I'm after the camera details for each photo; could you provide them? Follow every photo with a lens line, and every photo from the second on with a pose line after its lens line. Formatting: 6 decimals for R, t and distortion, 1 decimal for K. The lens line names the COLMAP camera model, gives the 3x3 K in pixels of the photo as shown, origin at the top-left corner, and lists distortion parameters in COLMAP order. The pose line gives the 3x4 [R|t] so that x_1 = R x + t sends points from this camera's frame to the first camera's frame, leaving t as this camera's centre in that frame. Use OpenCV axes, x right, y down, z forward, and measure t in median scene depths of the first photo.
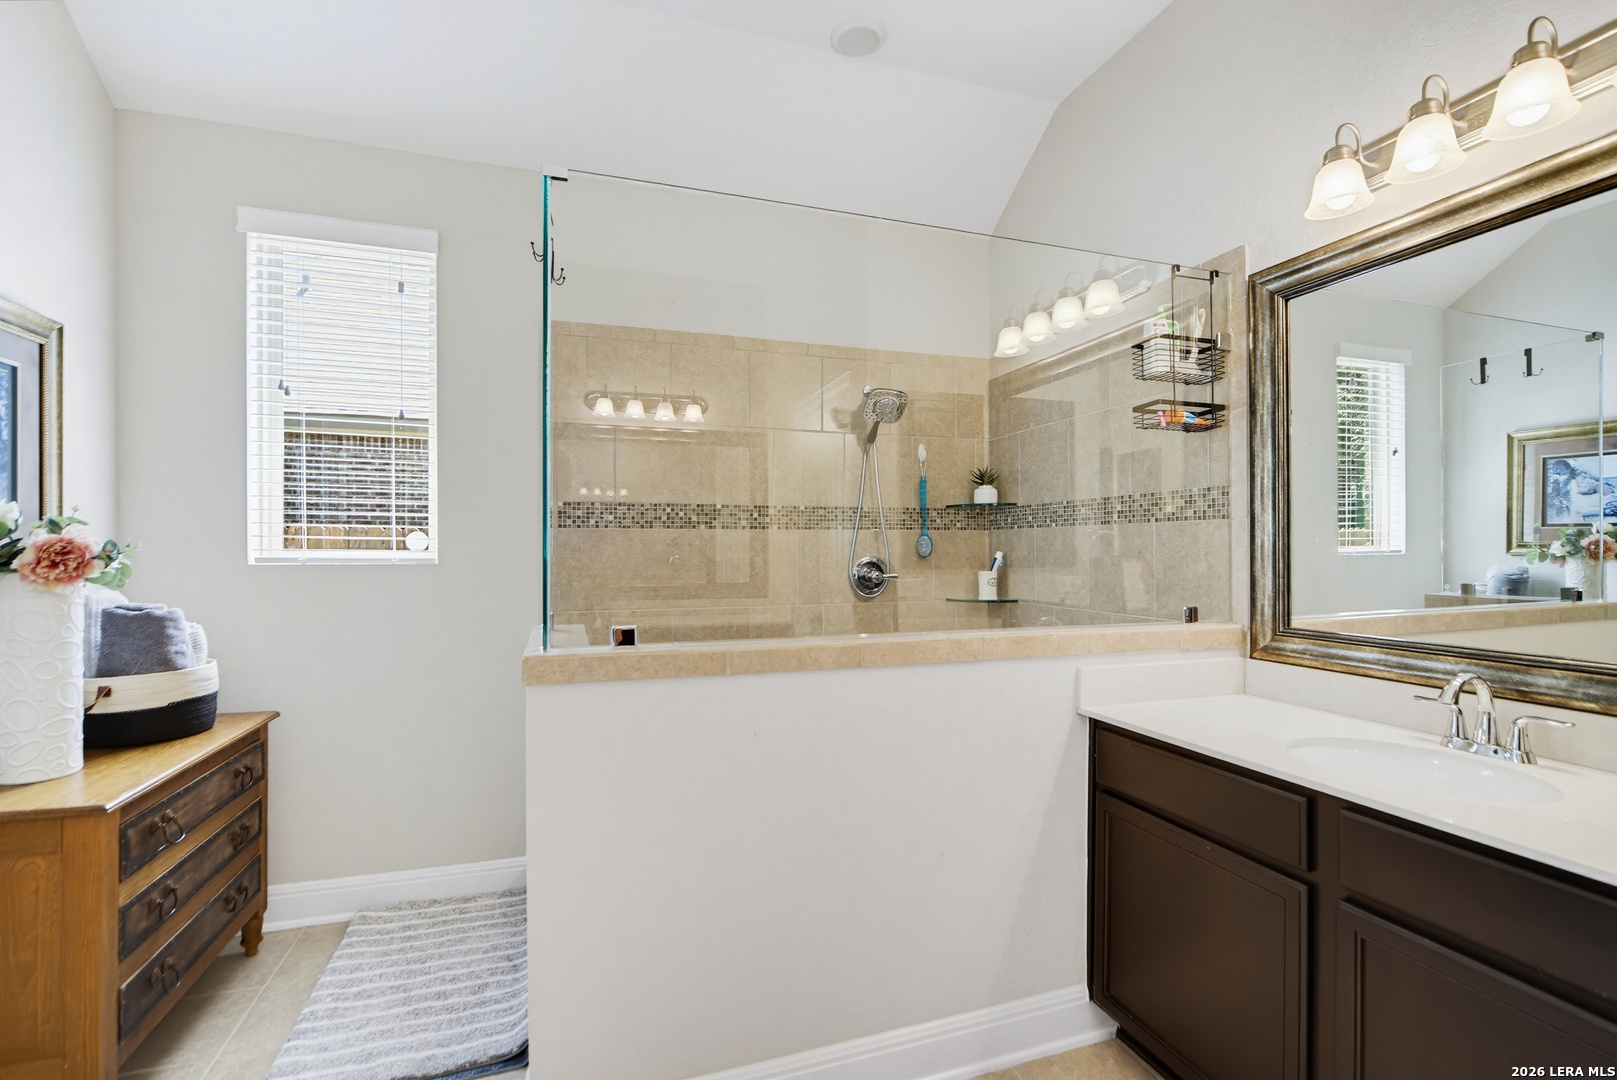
lens RADIAL K [[728.0, 0, 809.4], [0, 728.0, 545.8], [0, 0, 1]] dist [-0.004490, -0.000207]
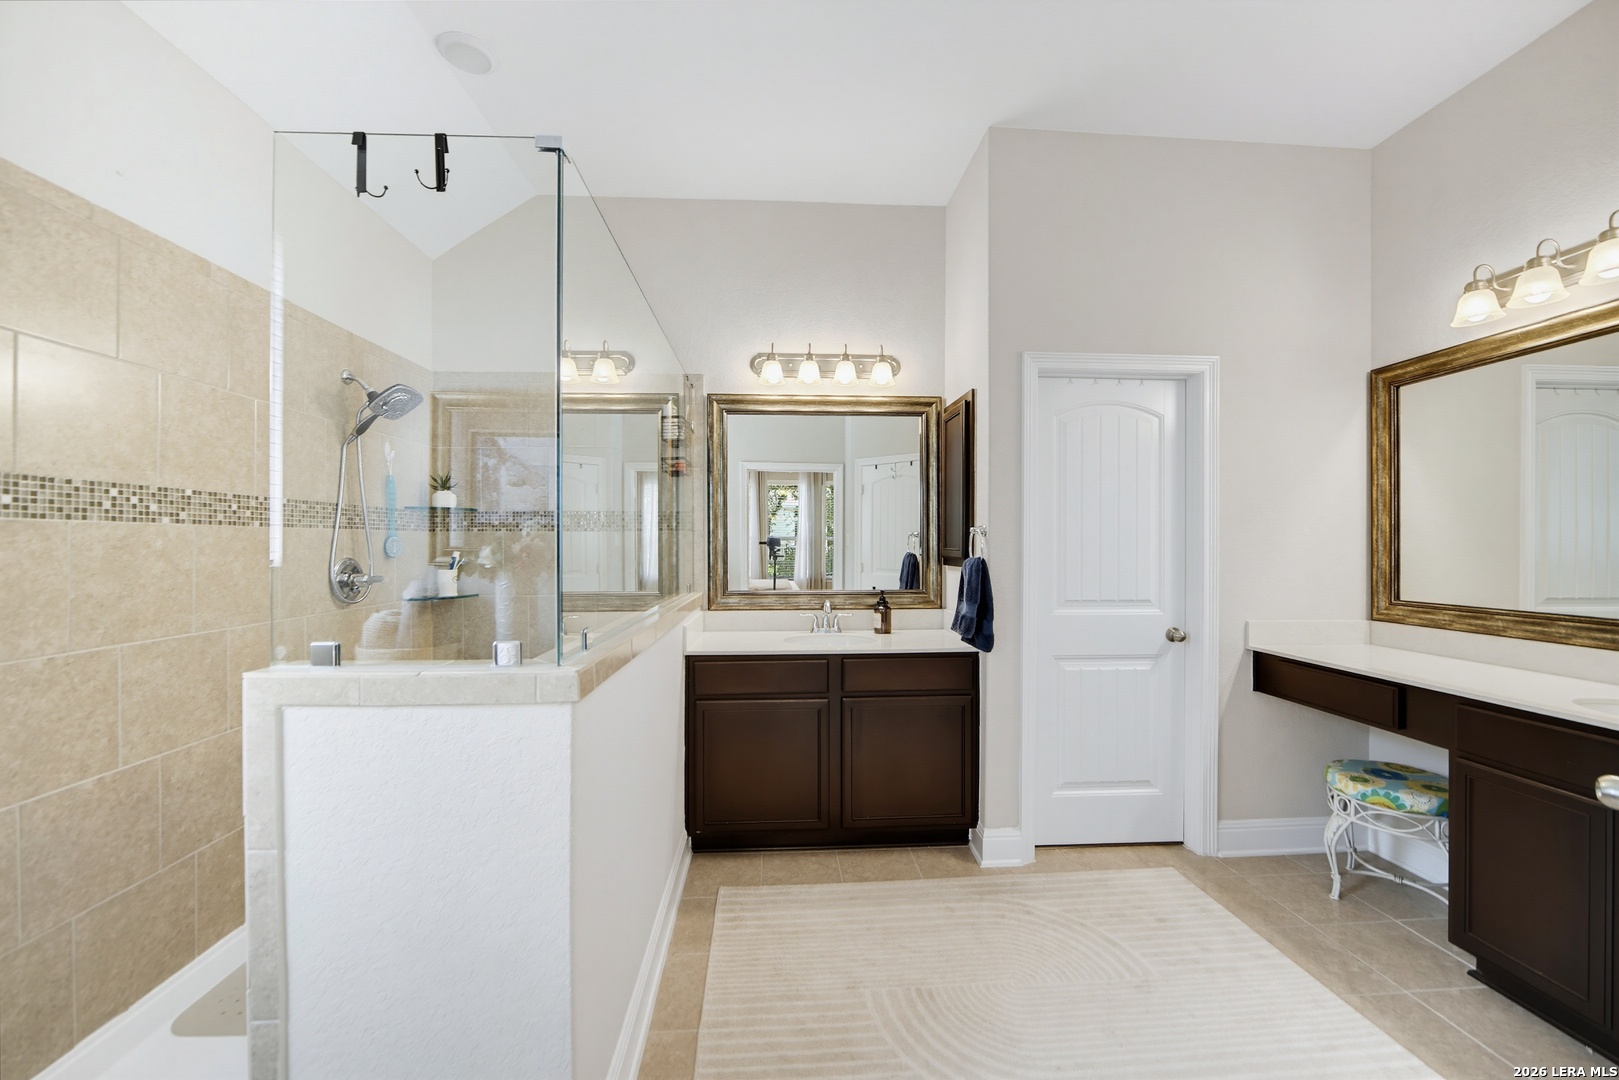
lens RADIAL K [[613.6, 0, 810.7], [0, 613.6, 543.2], [0, 0, 1]] dist [-0.004300, -0.000432]
pose [[0.264117, 0.002414, 0.964488, -0.551512], [-0.002453, 0.999995, -0.001831, -0.004786], [-0.964487, -0.001883, 0.264122, 0.261633]]
